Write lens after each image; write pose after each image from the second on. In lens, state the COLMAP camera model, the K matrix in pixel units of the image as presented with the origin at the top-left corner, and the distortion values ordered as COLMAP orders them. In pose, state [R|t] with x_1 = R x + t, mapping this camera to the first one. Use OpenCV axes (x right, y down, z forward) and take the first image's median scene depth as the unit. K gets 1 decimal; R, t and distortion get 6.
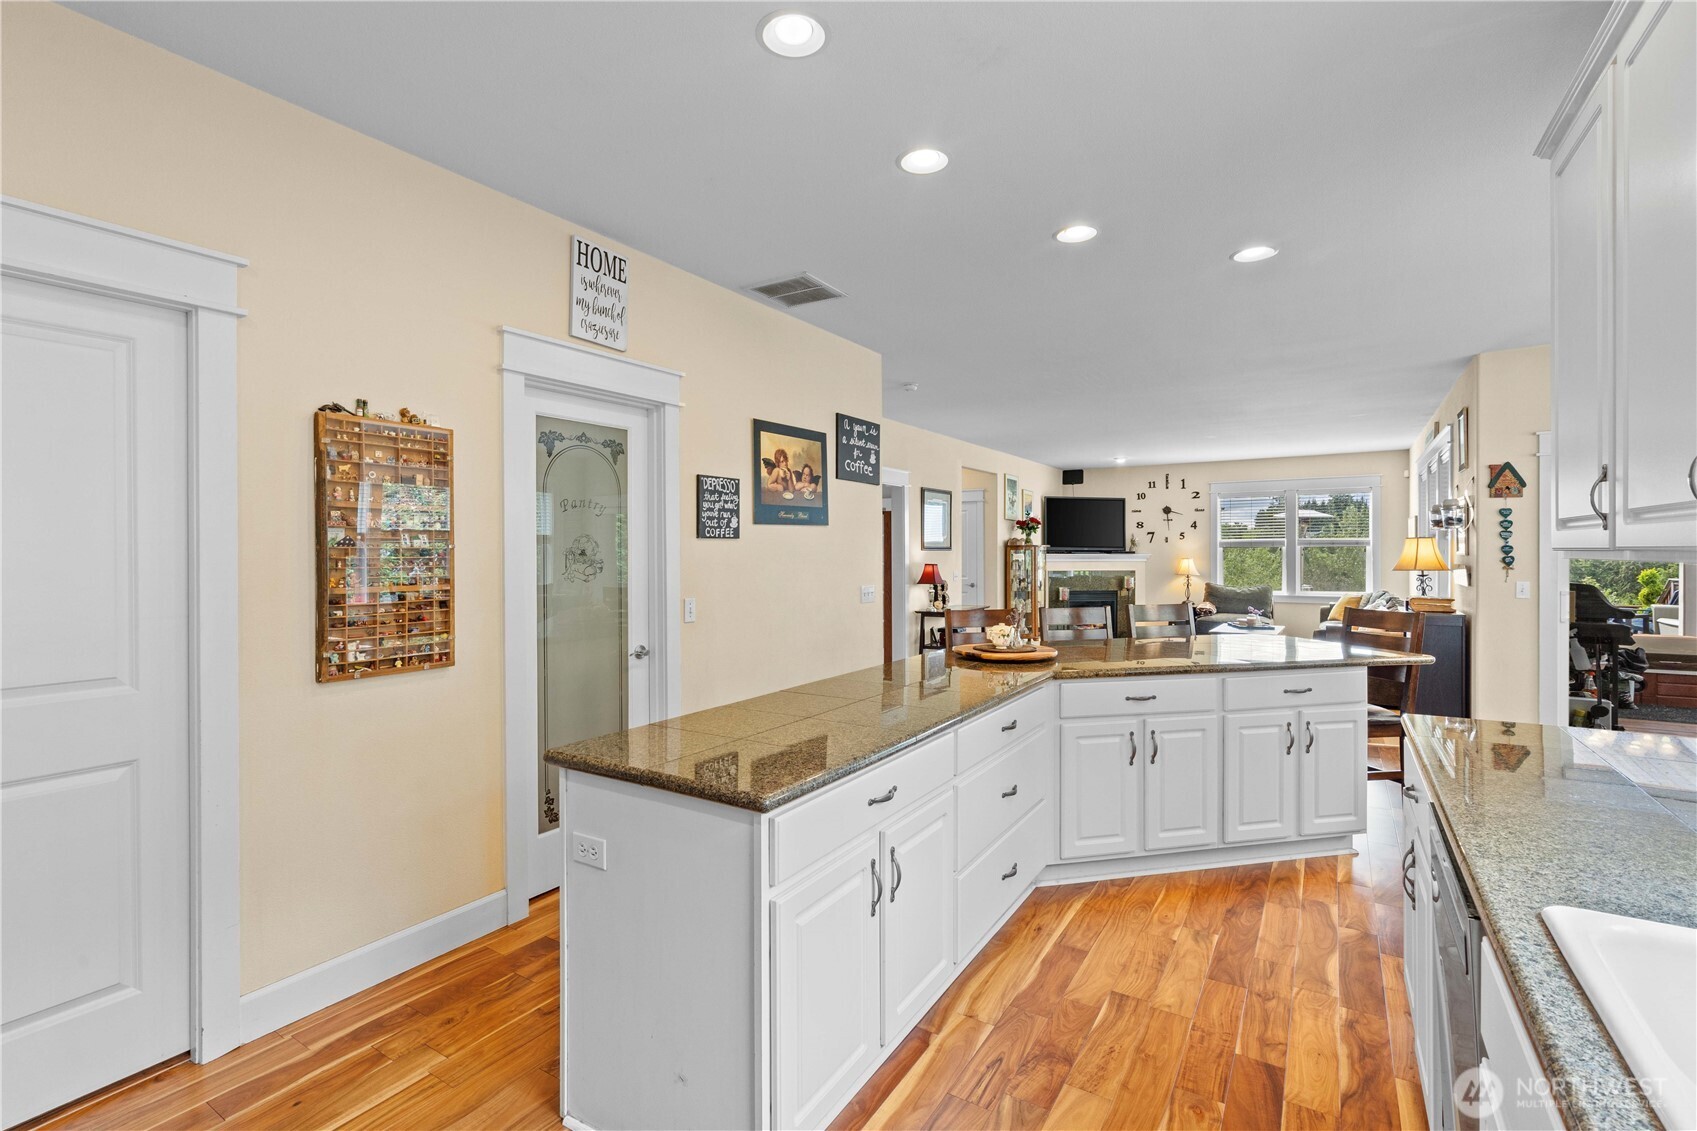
lens RADIAL K [[771.3, 0, 831.4], [0, 771.3, 554.1], [0, 0, 1]] dist [-0.008881, 0.002808]
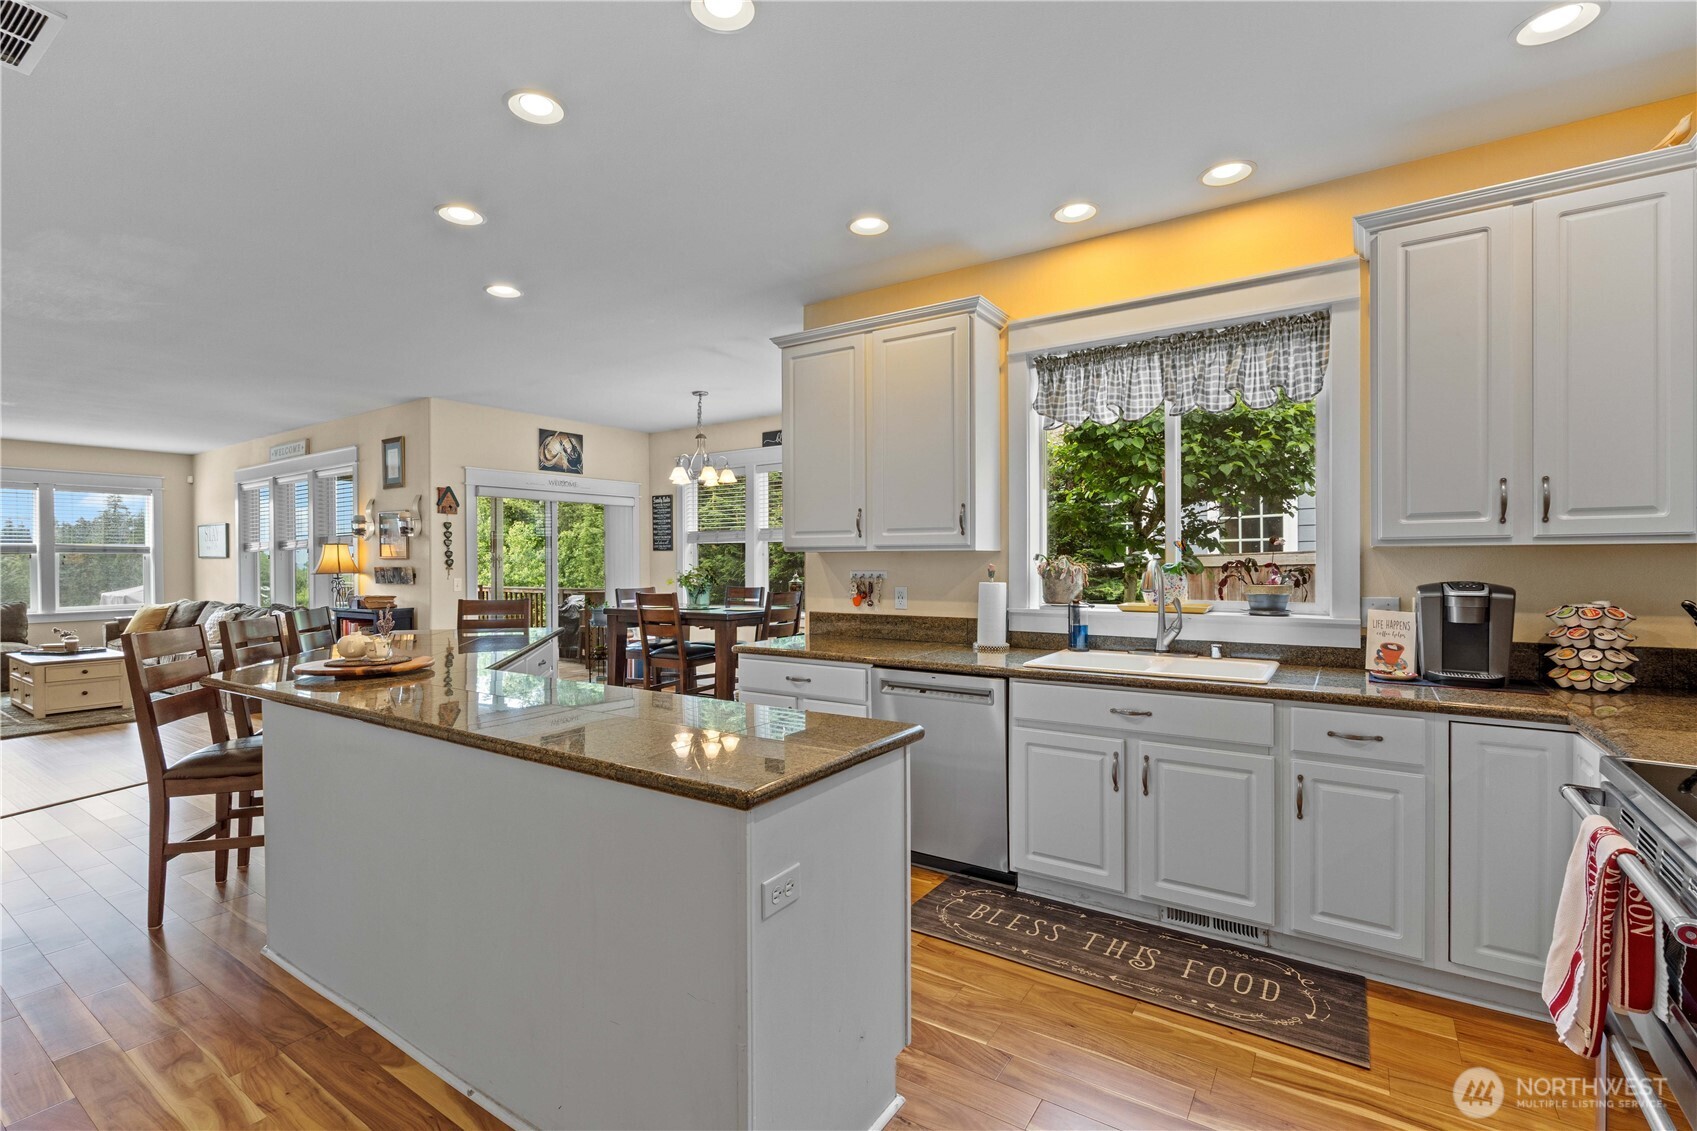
lens RADIAL K [[771.3, 0, 847.5], [0, 771.3, 563.1], [0, 0, 1]] dist [-0.008881, 0.002808]
pose [[0.006070, -0.002538, 0.999978, -0.418074], [0.008636, 0.999960, 0.002486, 0.012137], [-0.999944, 0.008620, 0.006092, 0.321207]]
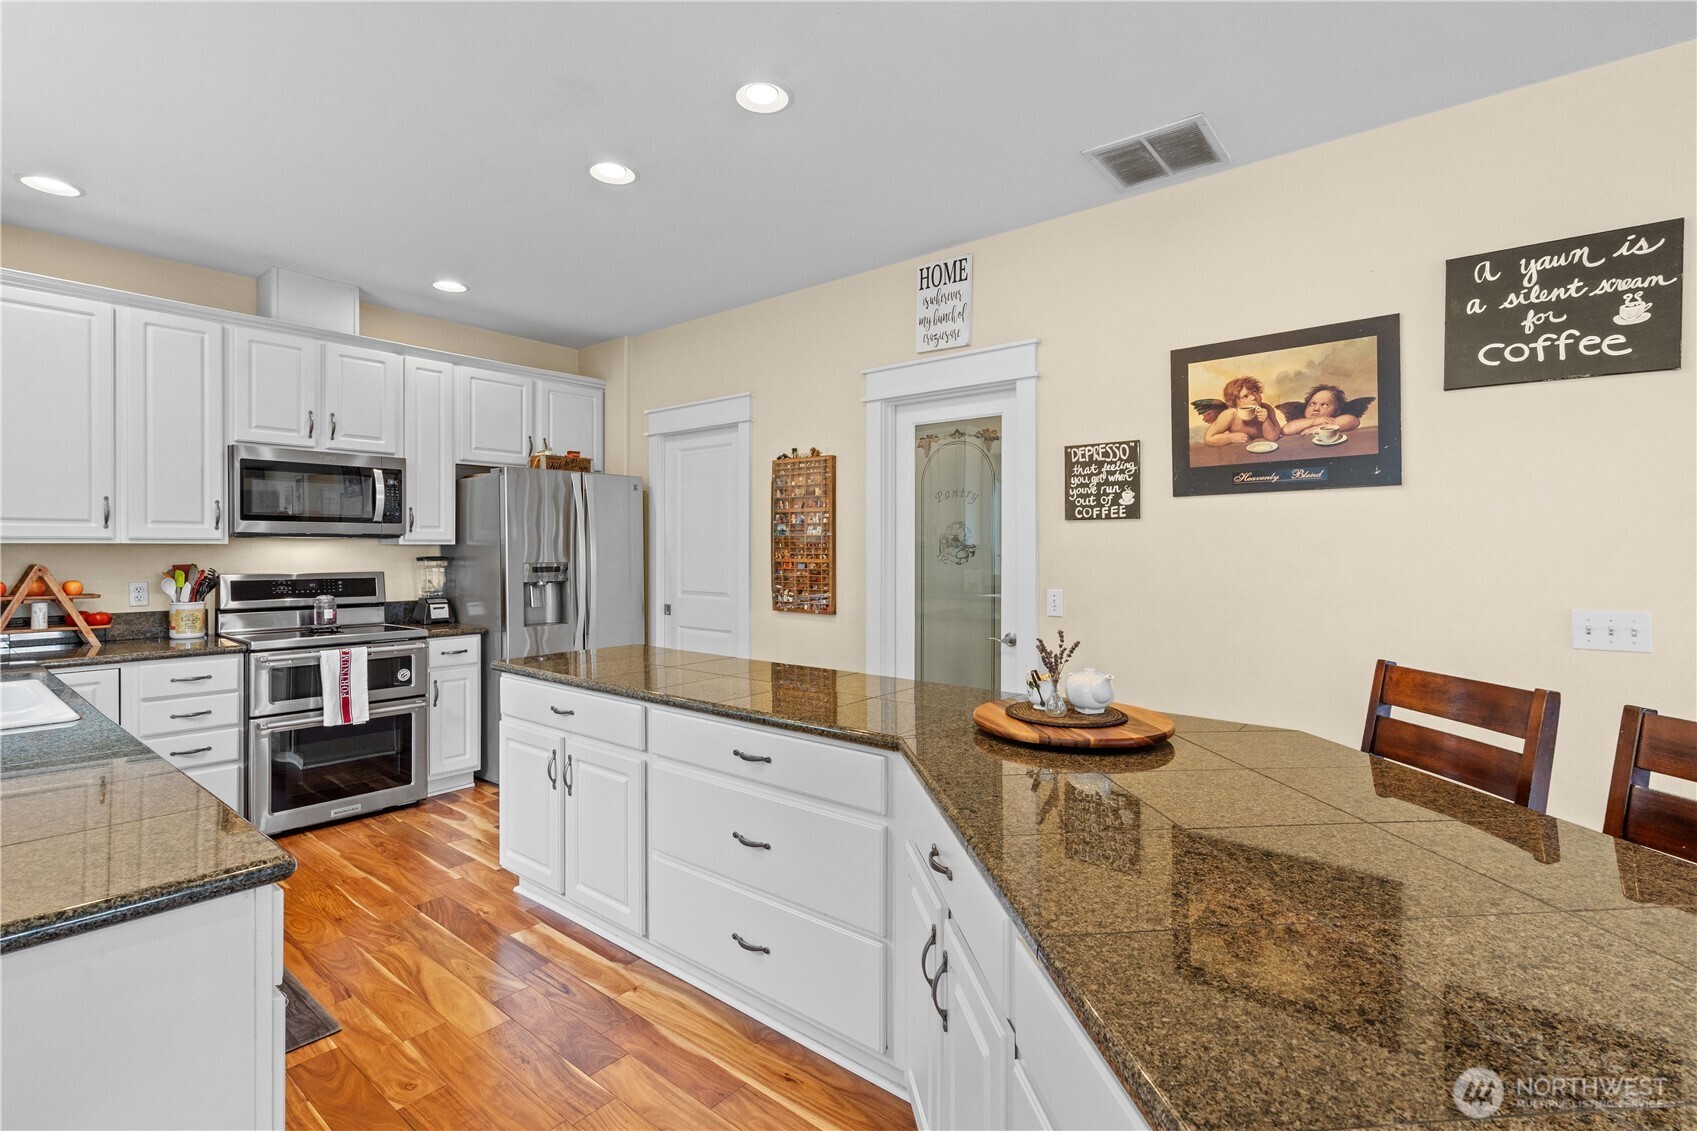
lens RADIAL K [[771.3, 0, 840.7], [0, 771.3, 555.3], [0, 0, 1]] dist [-0.008881, 0.002808]
pose [[-0.103155, 0.016015, -0.994536, 0.516807], [-0.002921, 0.999861, 0.016403, 0.003536], [0.994661, 0.004597, -0.103094, 0.611496]]
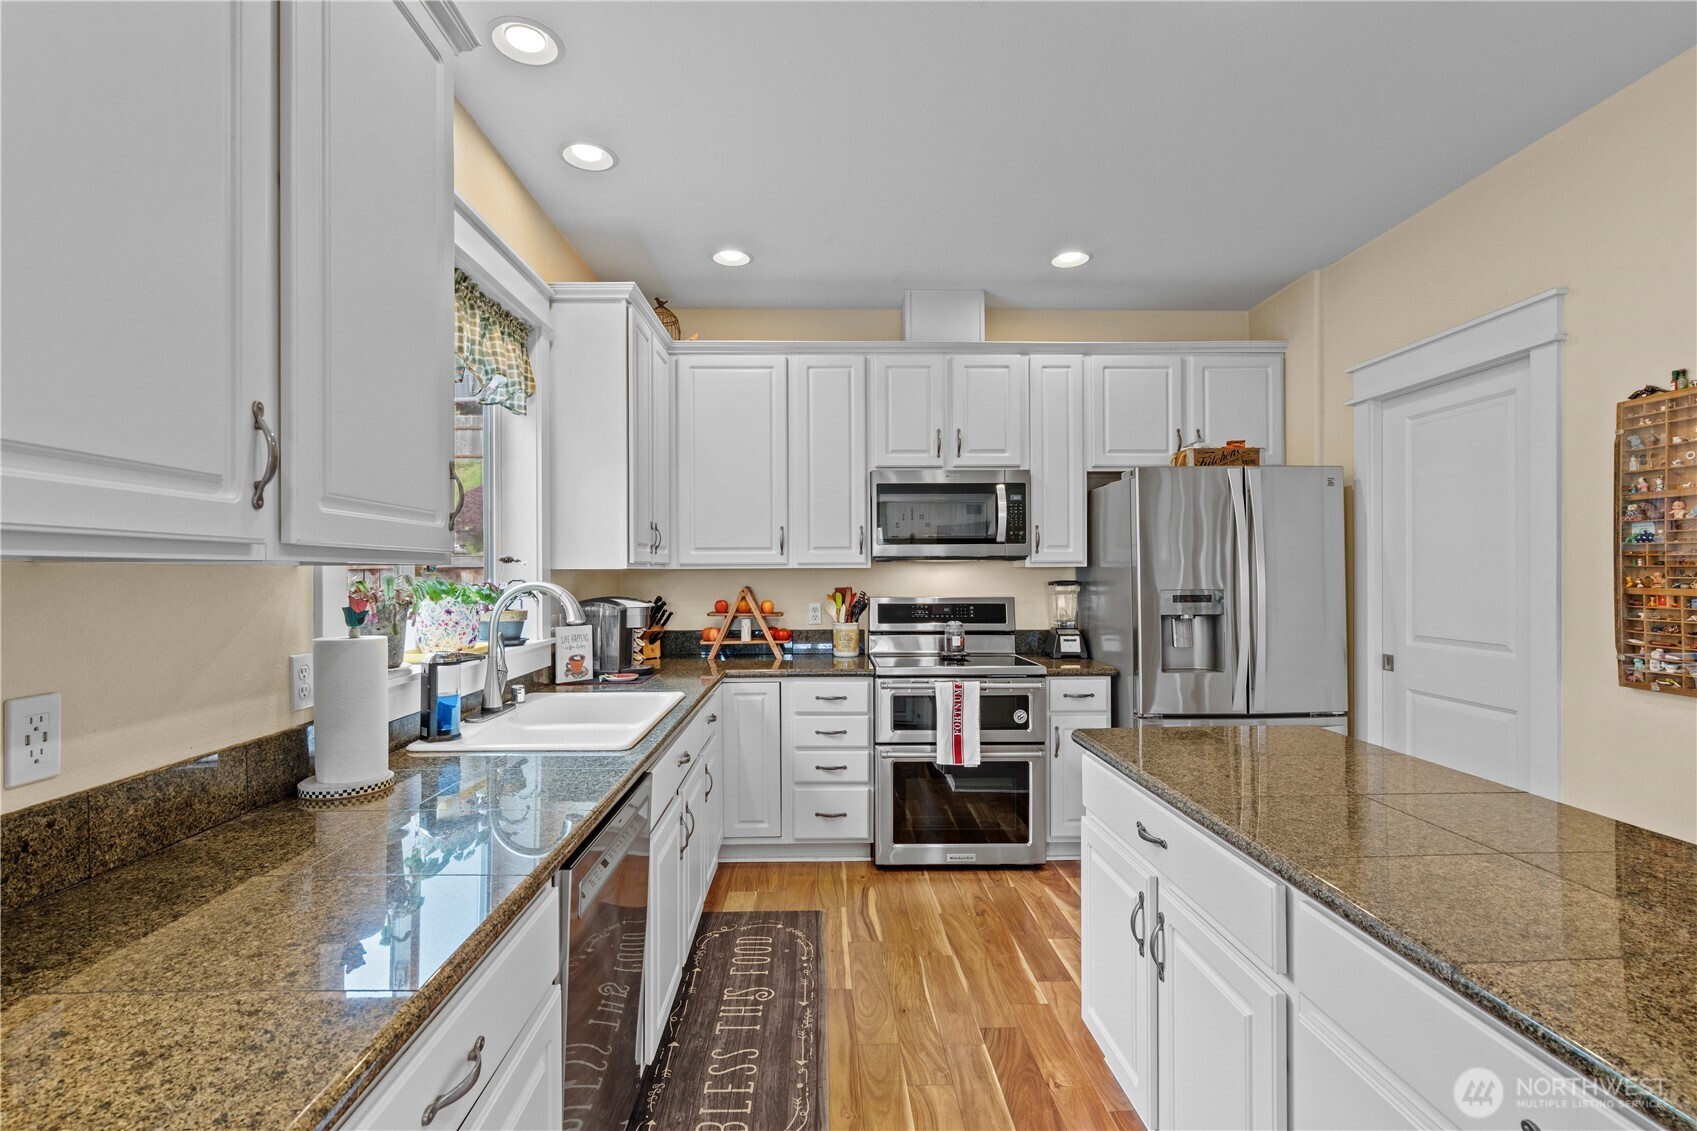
lens RADIAL K [[771.3, 0, 832.9], [0, 771.3, 572.3], [0, 0, 1]] dist [-0.008881, 0.002808]
pose [[-0.825083, 0.008923, -0.564941, 0.313007], [0.007267, 0.999960, 0.005180, 0.006437], [0.564965, 0.000169, -0.825115, 0.560473]]
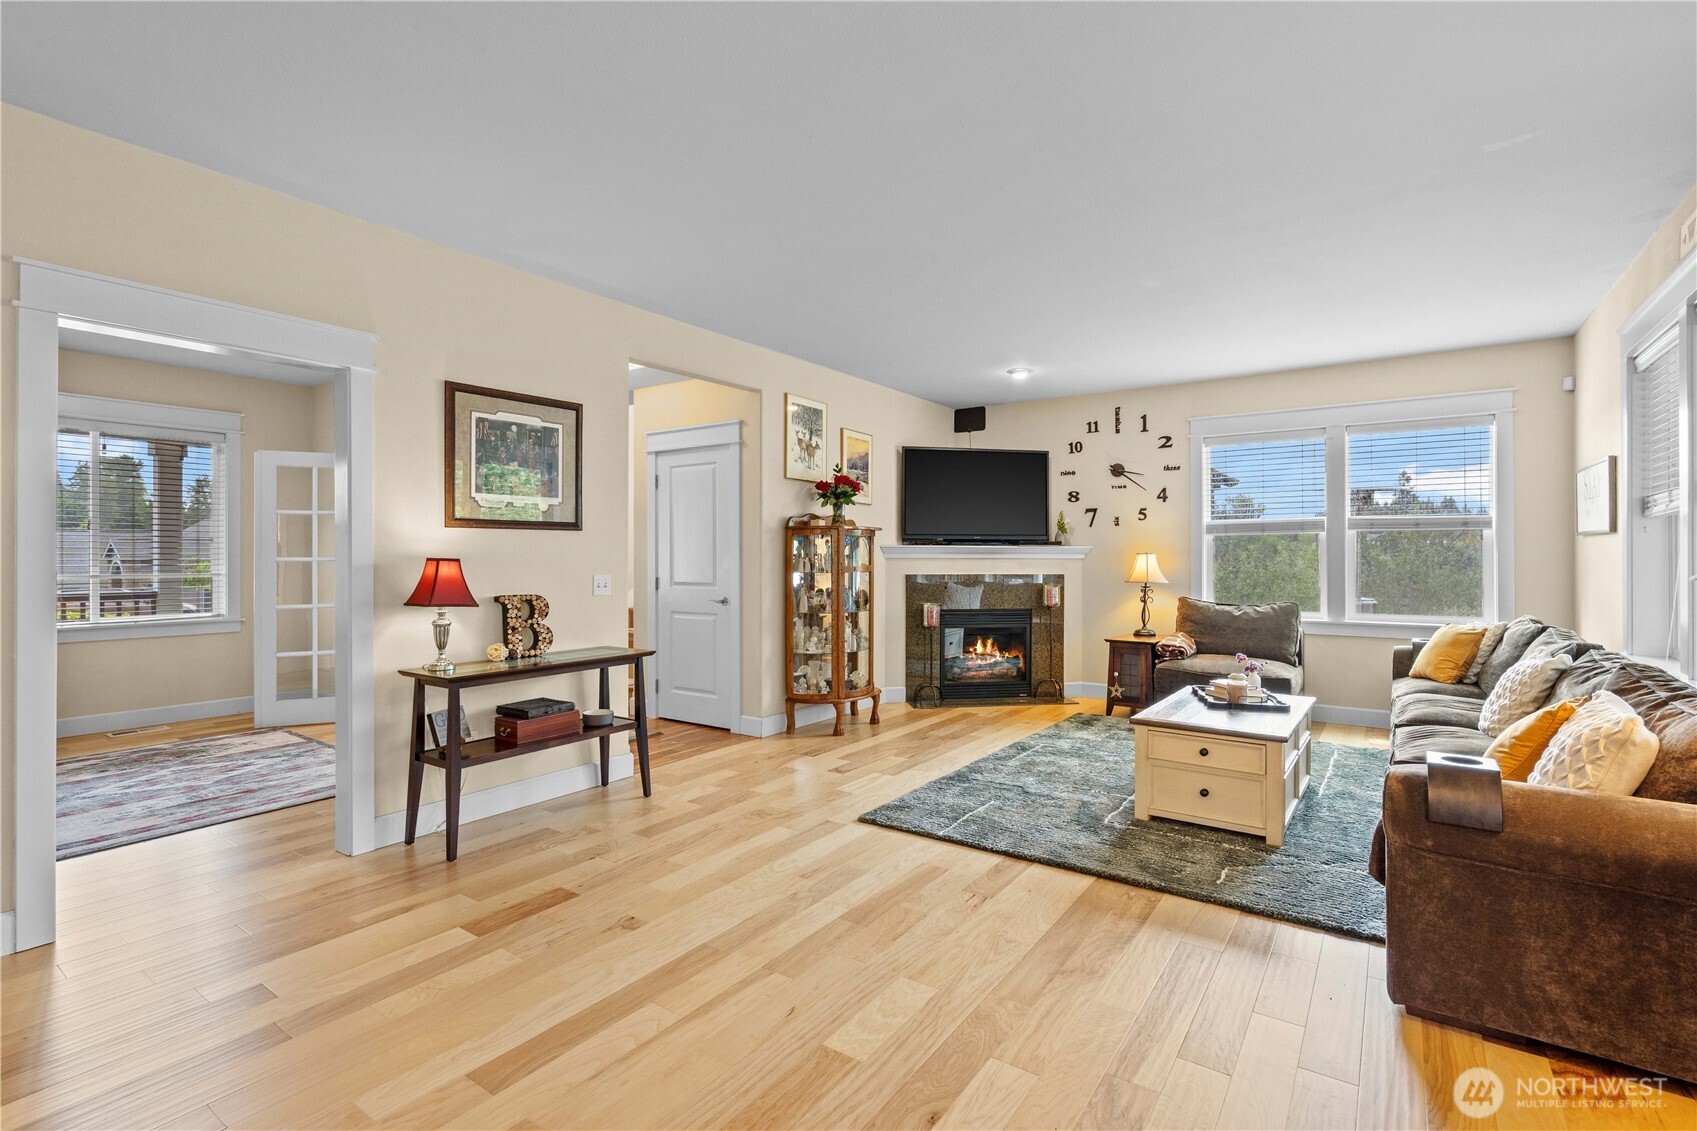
lens RADIAL K [[771.3, 0, 851.7], [0, 771.3, 554.6], [0, 0, 1]] dist [-0.008881, 0.002808]
pose [[0.999250, 0.002194, -0.038652, 0.583165], [-0.002318, 0.999992, -0.003165, 0.018801], [0.038645, 0.003252, 0.999248, 0.936501]]
